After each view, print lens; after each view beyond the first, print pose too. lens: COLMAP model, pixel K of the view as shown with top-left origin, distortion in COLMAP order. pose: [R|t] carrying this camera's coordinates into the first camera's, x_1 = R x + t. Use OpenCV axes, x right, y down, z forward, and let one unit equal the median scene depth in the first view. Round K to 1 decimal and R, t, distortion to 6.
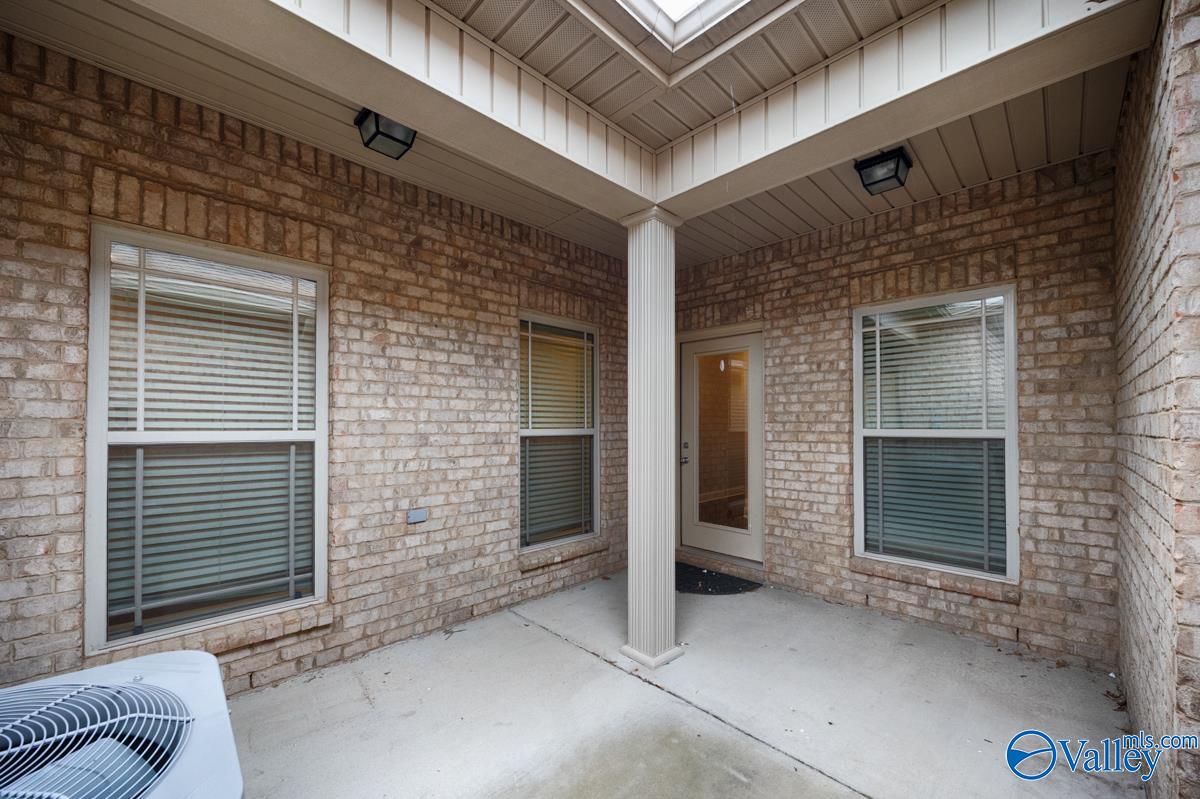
lens RADIAL K [[470.2, 0, 594.0], [0, 470.2, 420.2], [0, 0, 1]] dist [-0.001716, -0.000259]
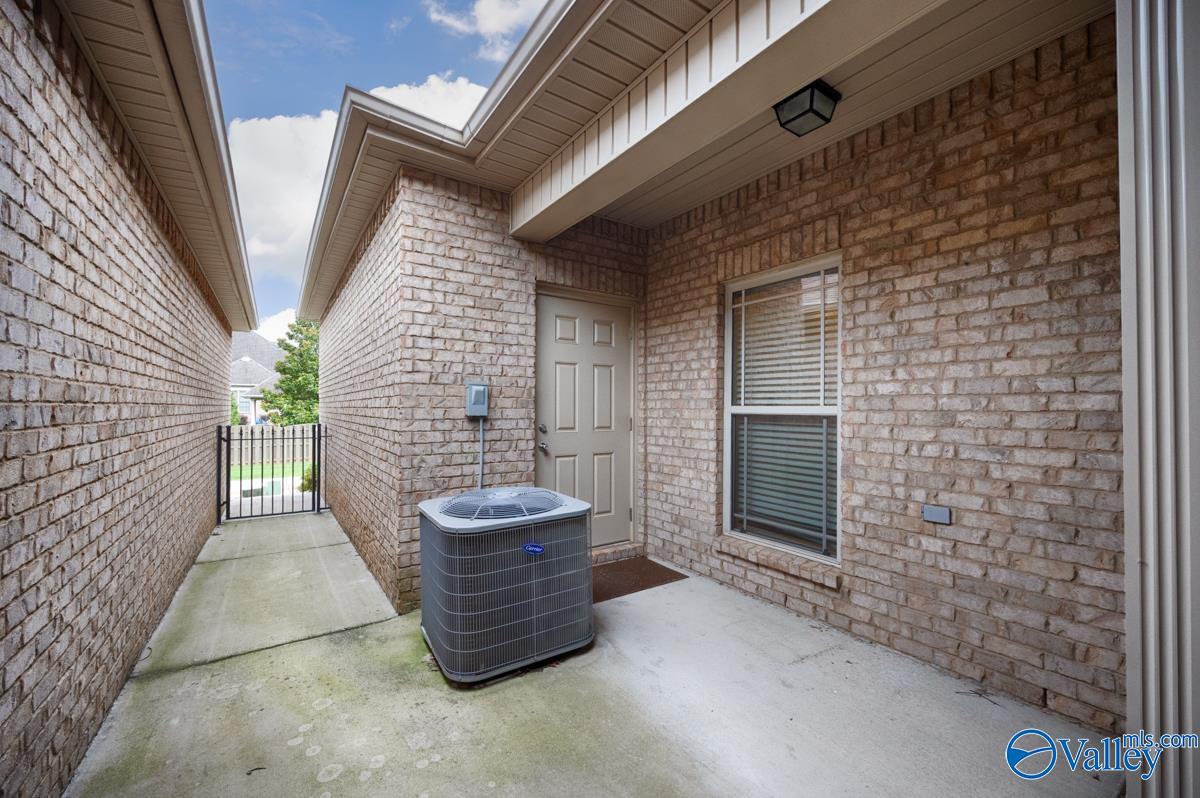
lens RADIAL K [[470.2, 0, 599.3], [0, 470.2, 404.5], [0, 0, 1]] dist [-0.001716, -0.000259]
pose [[-0.175738, -0.007462, -0.984409, 0.516692], [0.008879, 0.999919, -0.009165, 0.021700], [0.984397, -0.010351, -0.175657, 0.601760]]
